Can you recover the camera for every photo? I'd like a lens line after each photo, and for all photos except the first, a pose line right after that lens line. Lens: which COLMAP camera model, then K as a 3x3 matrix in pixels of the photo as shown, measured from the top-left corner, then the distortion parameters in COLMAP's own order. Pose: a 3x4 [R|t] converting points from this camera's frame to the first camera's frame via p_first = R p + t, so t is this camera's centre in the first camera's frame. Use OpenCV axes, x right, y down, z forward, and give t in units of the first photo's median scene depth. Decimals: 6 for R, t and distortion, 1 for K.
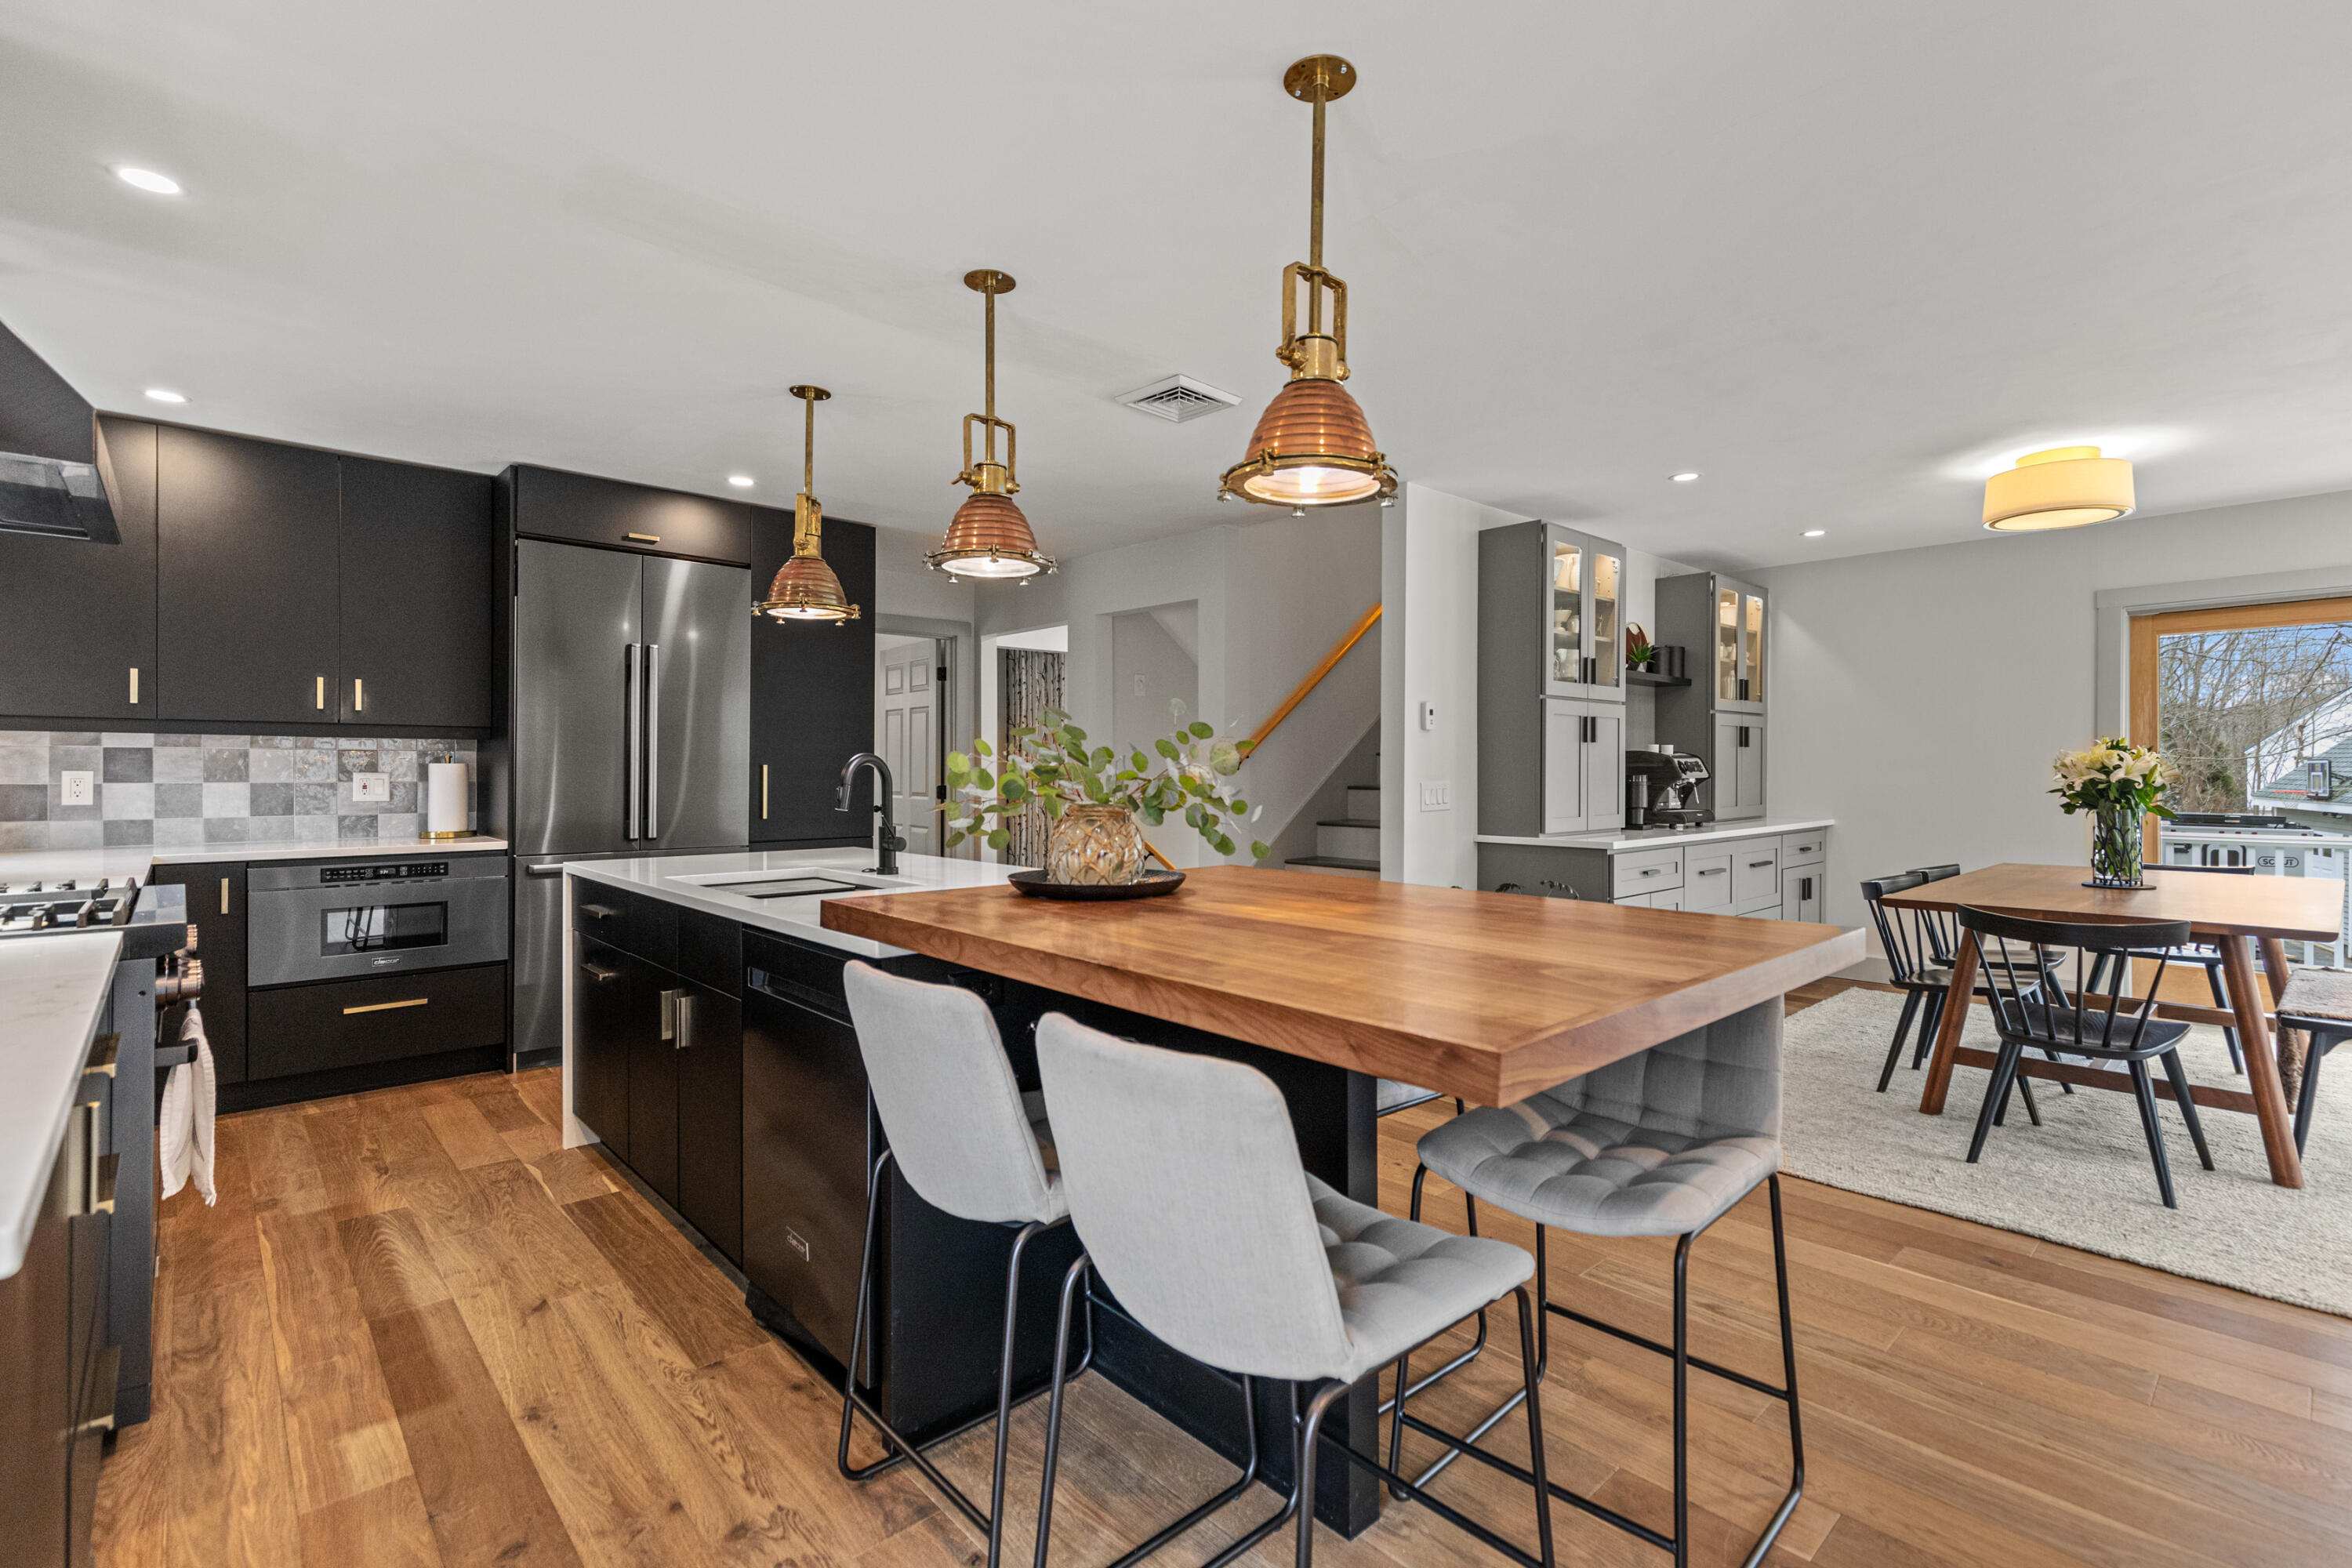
lens RADIAL K [[1079.5, 0, 1170.0], [0, 1079.5, 771.2], [0, 0, 1]] dist [-0.004718, -0.001276]
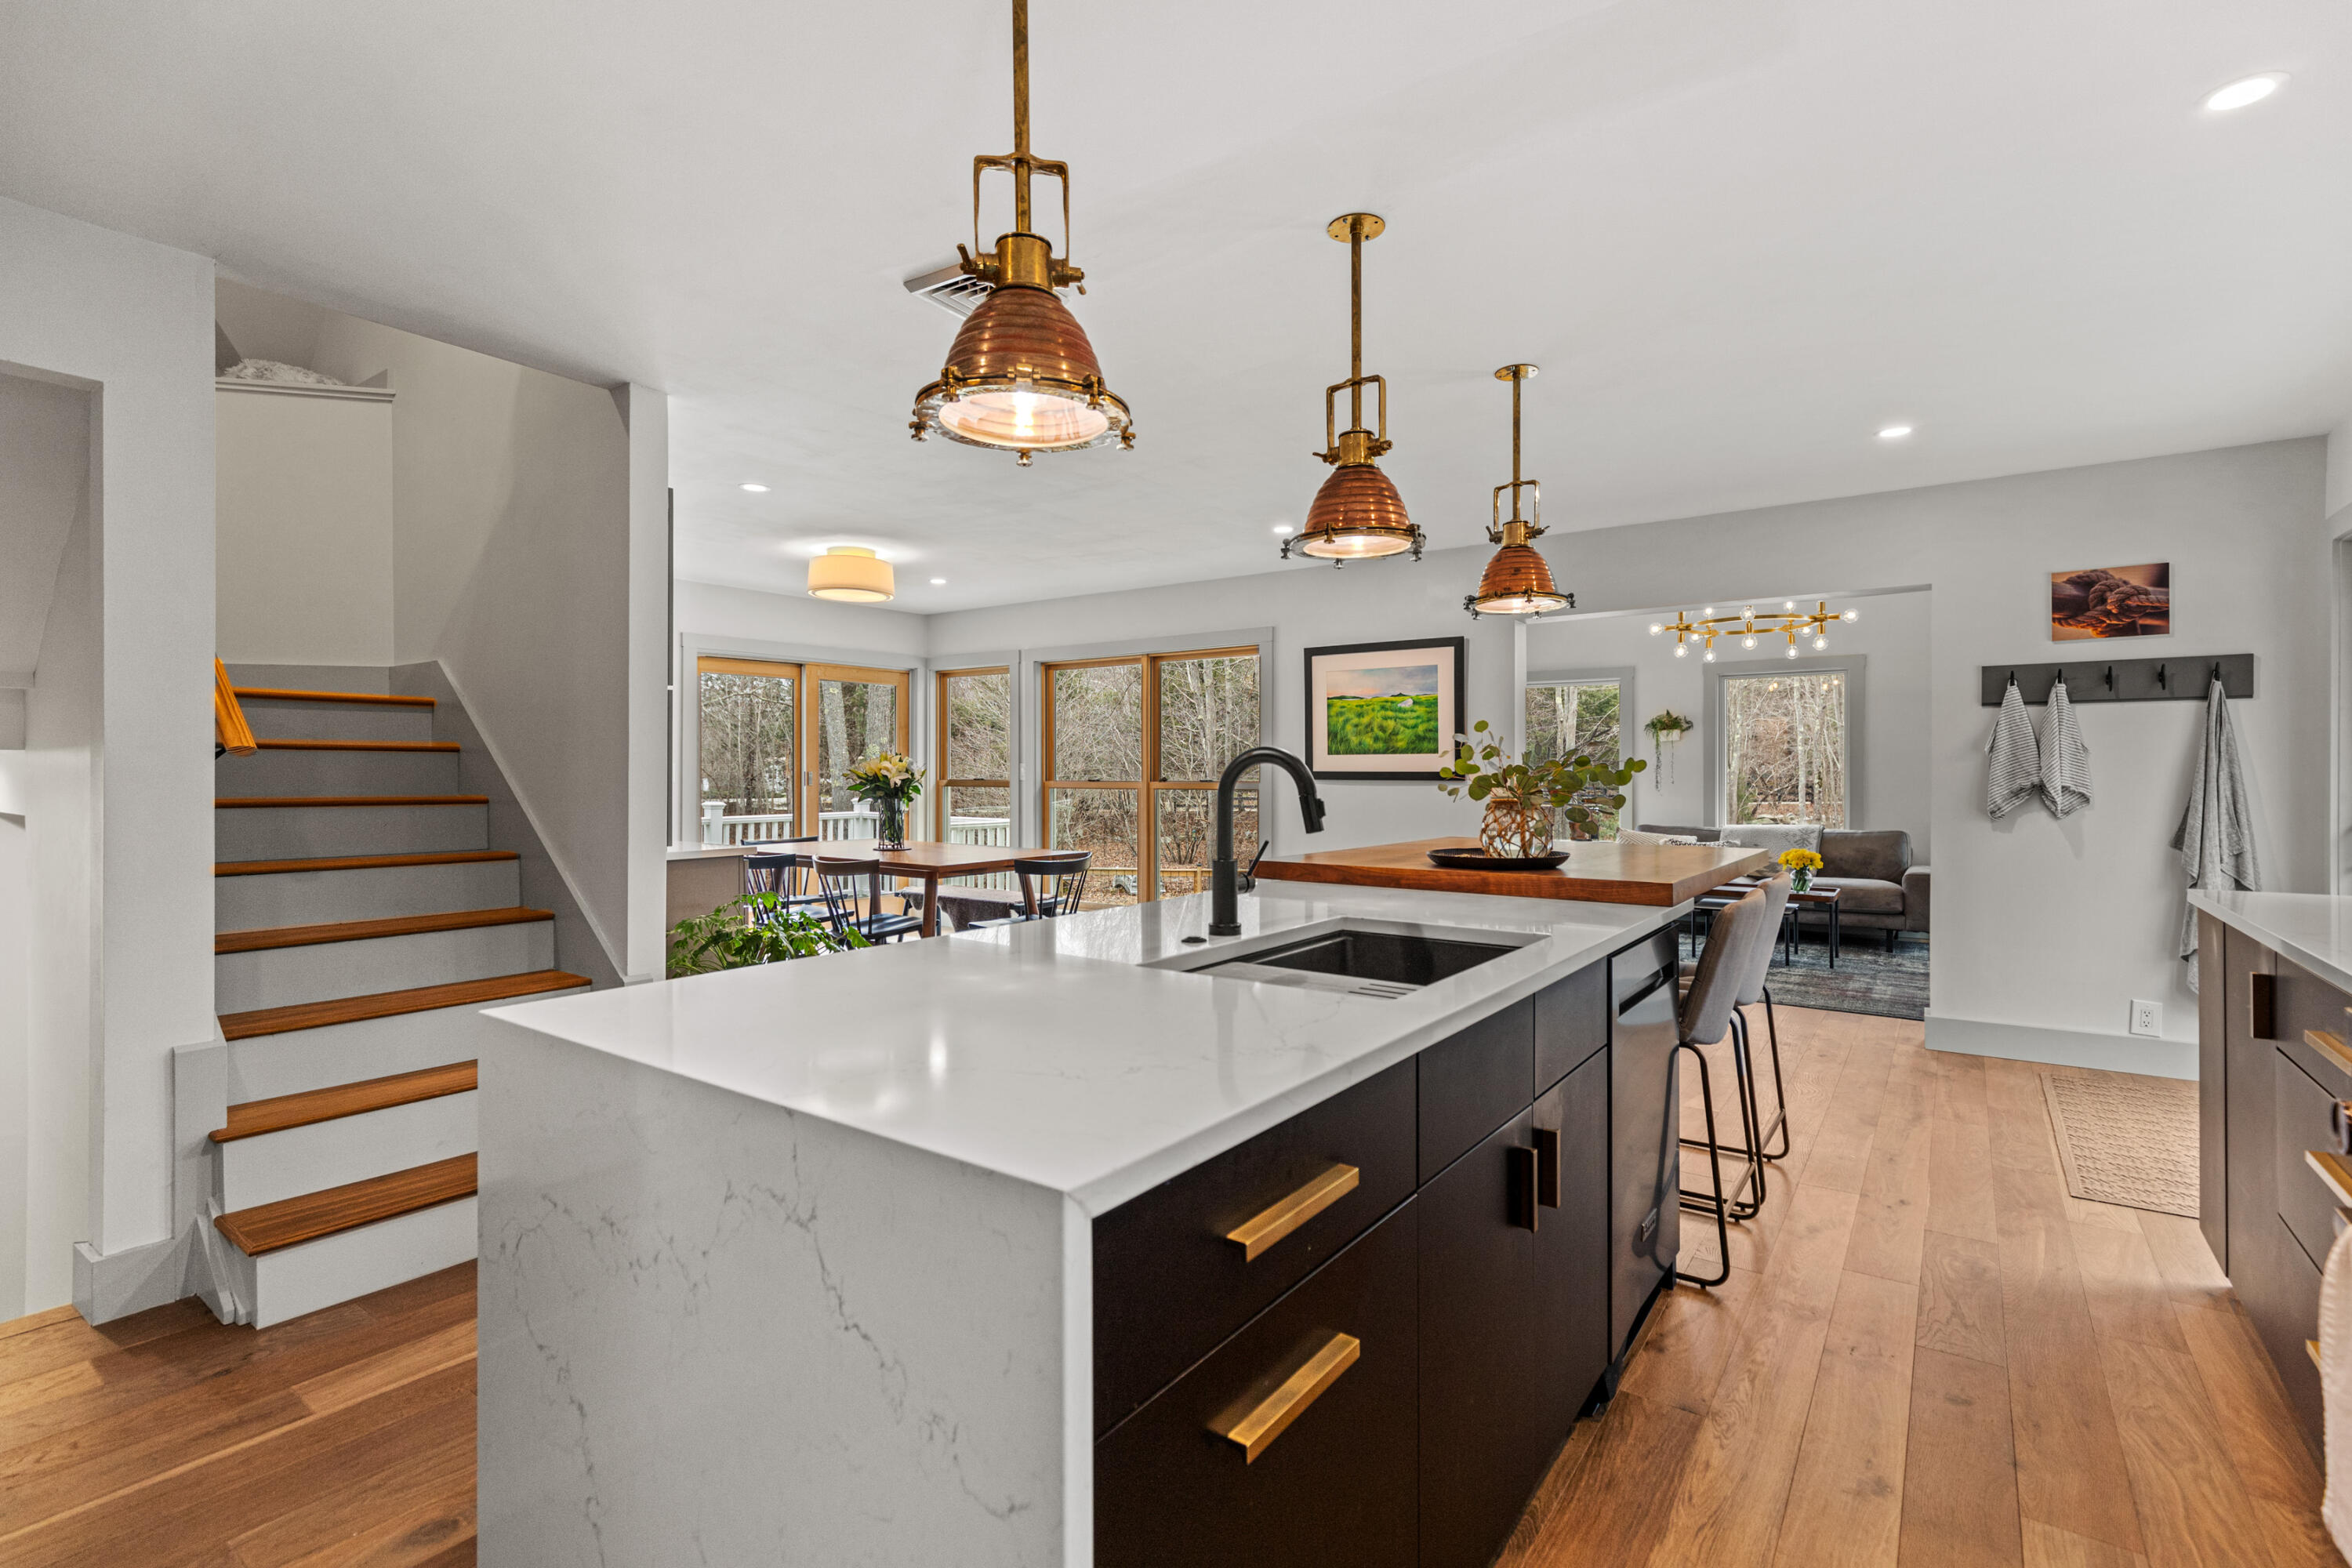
lens RADIAL K [[1070.9, 0, 1178.4], [0, 1070.9, 773.7], [0, 0, 1]] dist [-0.027671, -0.000265]
pose [[-0.207865, 0.002890, 0.978153, -0.595478], [0.000742, 0.999996, -0.002797, 0.004974], [-0.978157, 0.000145, -0.207866, 0.790301]]
